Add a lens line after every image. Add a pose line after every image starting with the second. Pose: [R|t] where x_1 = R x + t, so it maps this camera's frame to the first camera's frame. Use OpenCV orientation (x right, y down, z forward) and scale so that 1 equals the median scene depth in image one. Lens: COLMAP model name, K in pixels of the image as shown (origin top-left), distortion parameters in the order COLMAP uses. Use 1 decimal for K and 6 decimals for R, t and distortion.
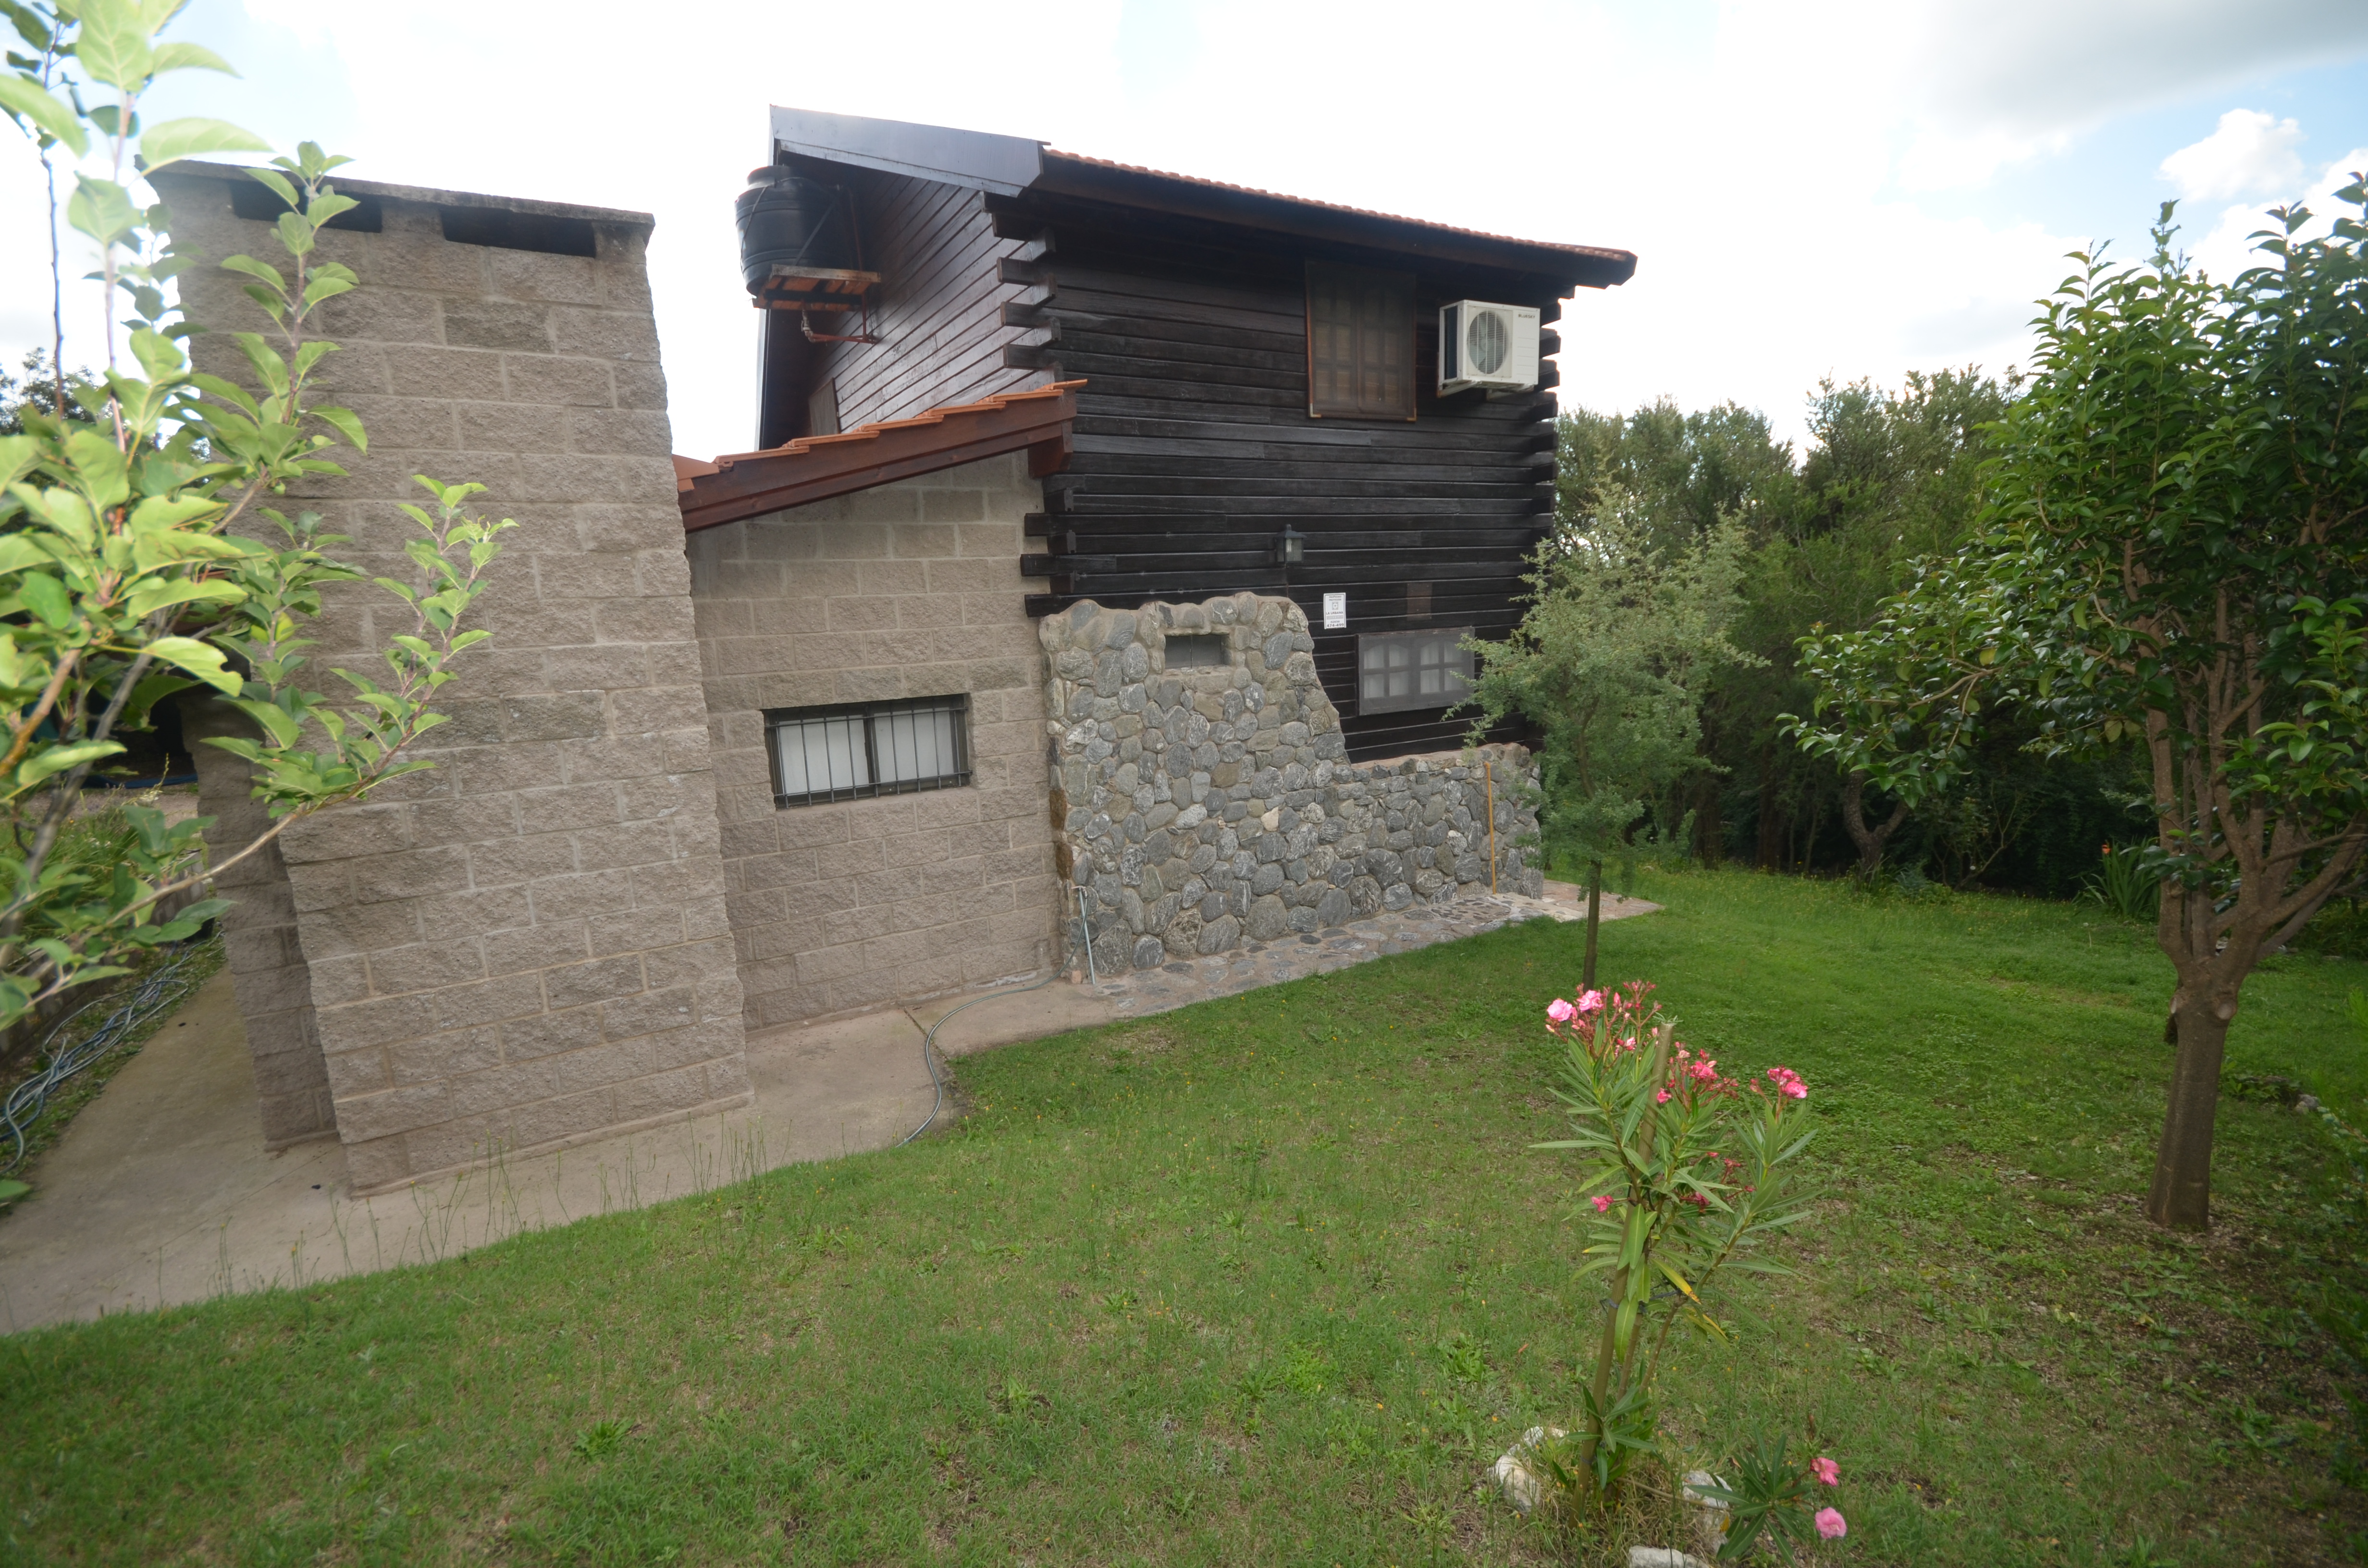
lens RADIAL K [[1022.3, 0, 1184.0], [0, 1022.3, 784.0], [0, 0, 1]] dist [0.001753, 0.000206]
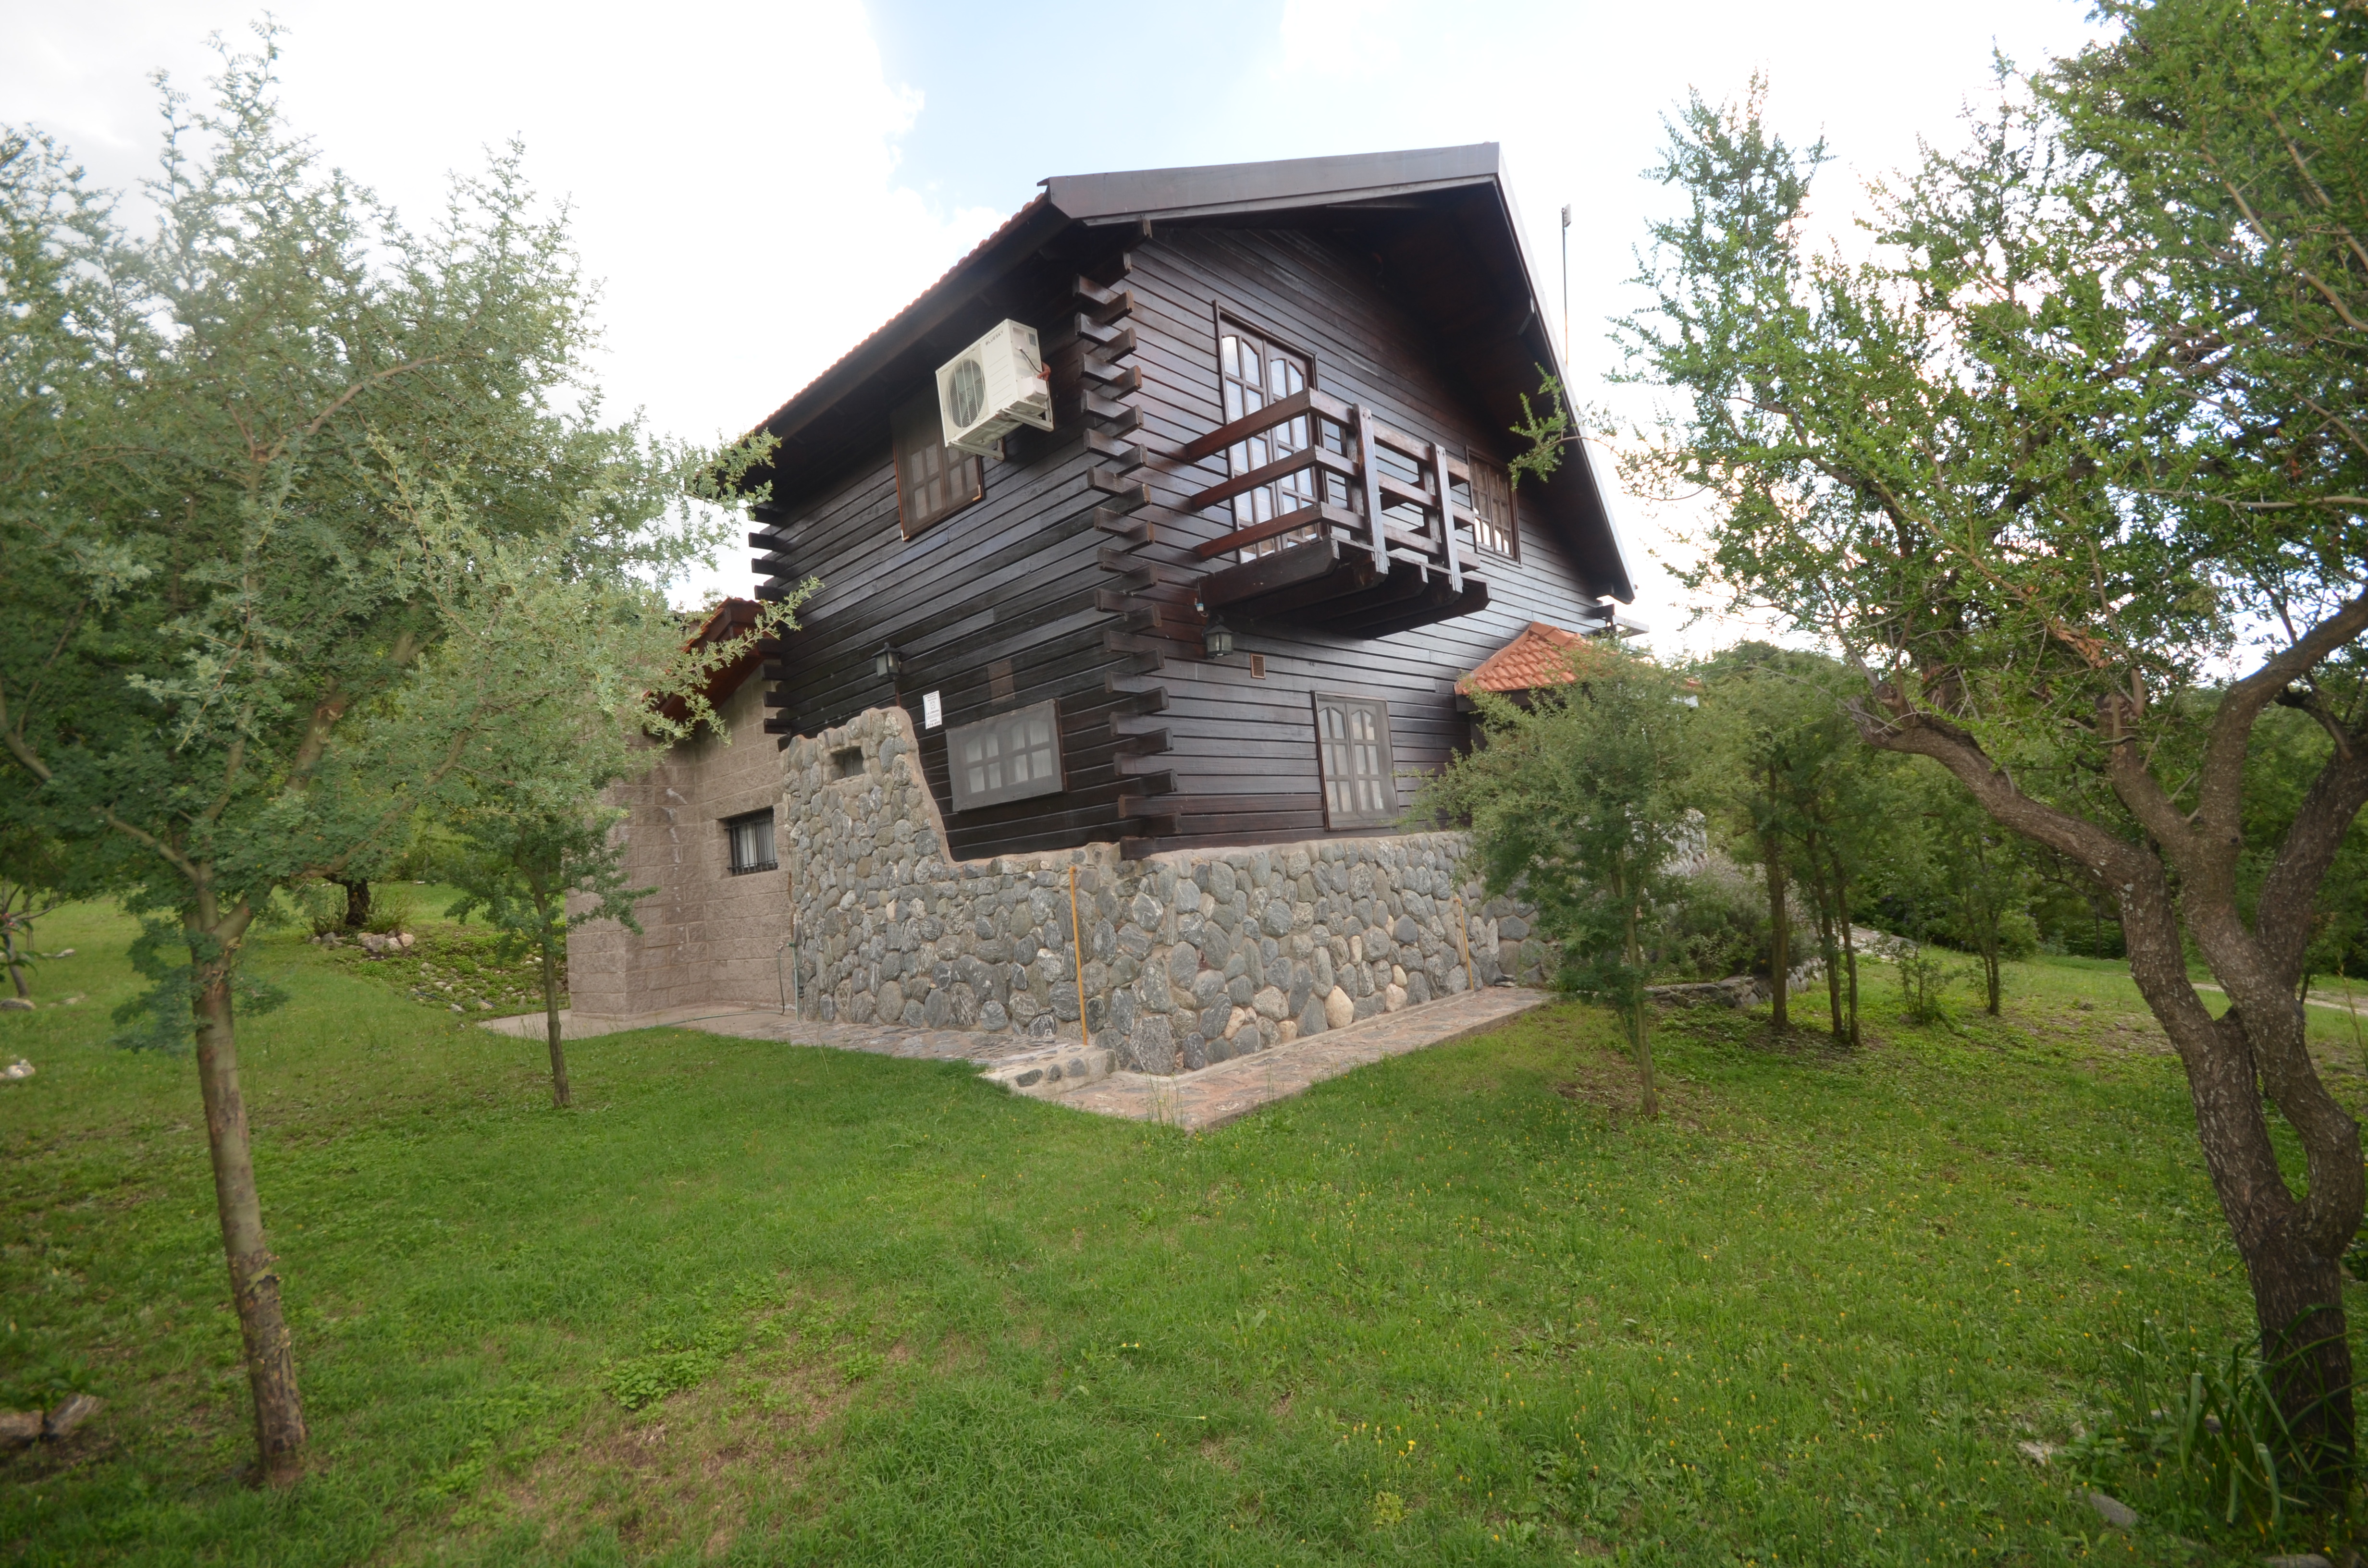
lens RADIAL K [[1022.3, 0, 1184.0], [0, 1022.3, 784.0], [0, 0, 1]] dist [0.001753, 0.000206]
pose [[0.282538, -0.065617, -0.957009, 1.176248], [-0.066324, 0.993934, -0.087730, -0.023038], [0.956960, 0.088260, 0.276472, 0.951453]]
